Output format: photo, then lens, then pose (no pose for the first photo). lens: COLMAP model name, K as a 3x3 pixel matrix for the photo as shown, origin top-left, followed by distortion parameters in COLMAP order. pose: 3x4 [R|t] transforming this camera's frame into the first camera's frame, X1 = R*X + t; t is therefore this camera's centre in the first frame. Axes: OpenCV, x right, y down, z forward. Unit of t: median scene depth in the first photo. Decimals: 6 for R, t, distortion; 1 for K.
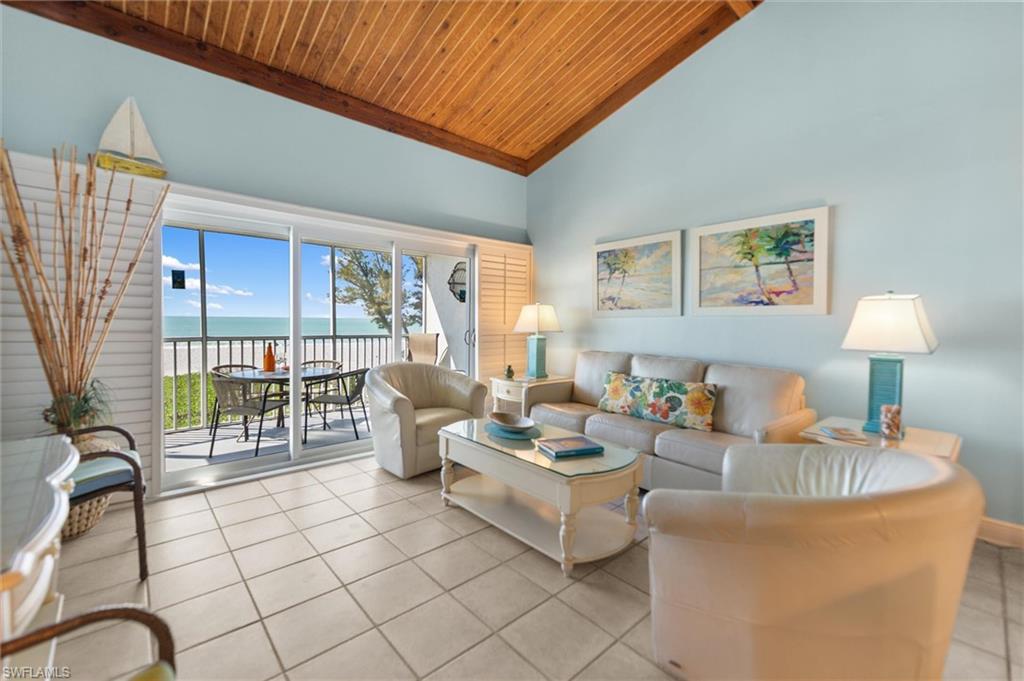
lens RADIAL K [[435.0, 0, 511.9], [0, 435.0, 333.2], [0, 0, 1]] dist [0.001920, 0.000143]
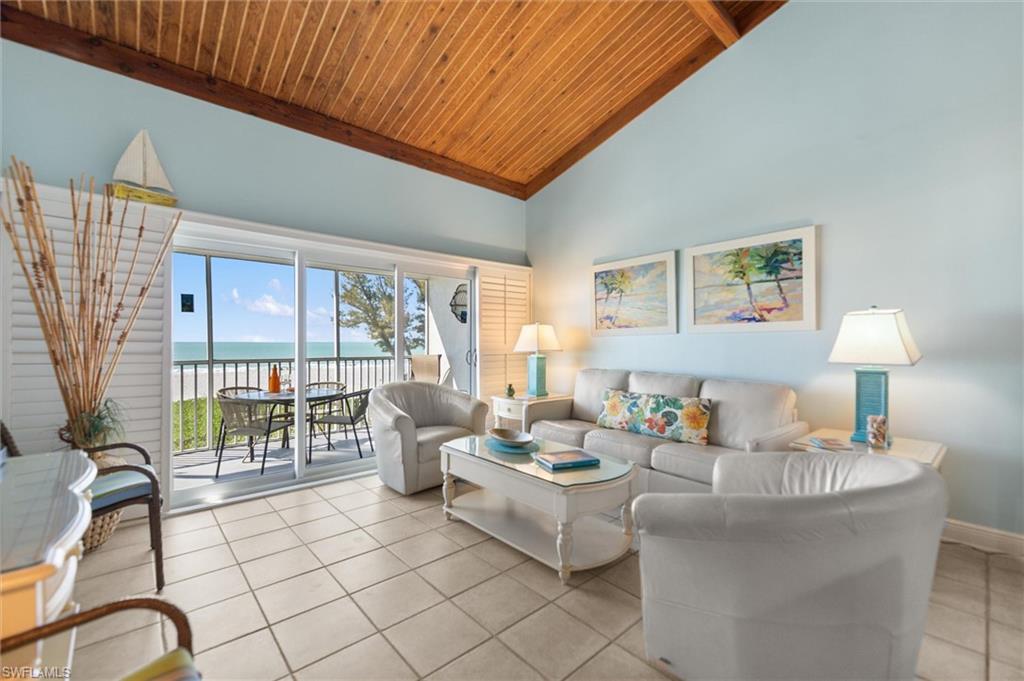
lens RADIAL K [[432.9, 0, 515.1], [0, 432.9, 343.9], [0, 0, 1]] dist [0.001416, 0.000030]
pose [[0.999930, -0.011771, 0.000947, 0.007607], [0.011791, 0.999607, -0.025431, 0.006941], [-0.000647, 0.025440, 0.999676, -0.020581]]
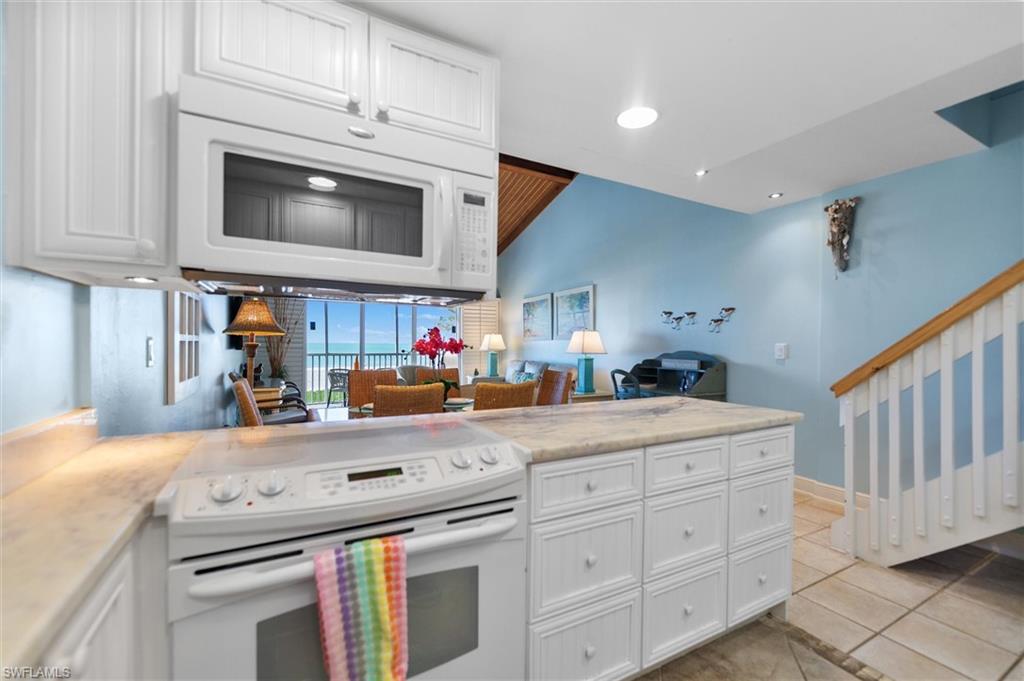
lens RADIAL K [[435.6, 0, 509.4], [0, 435.6, 341.8], [0, 0, 1]] dist [-0.000057, 0.000014]
pose [[0.969829, -0.007223, -0.243679, 0.730183], [-0.001948, 0.999299, -0.037376, 0.040087], [0.243778, 0.036723, 0.969135, -0.886575]]
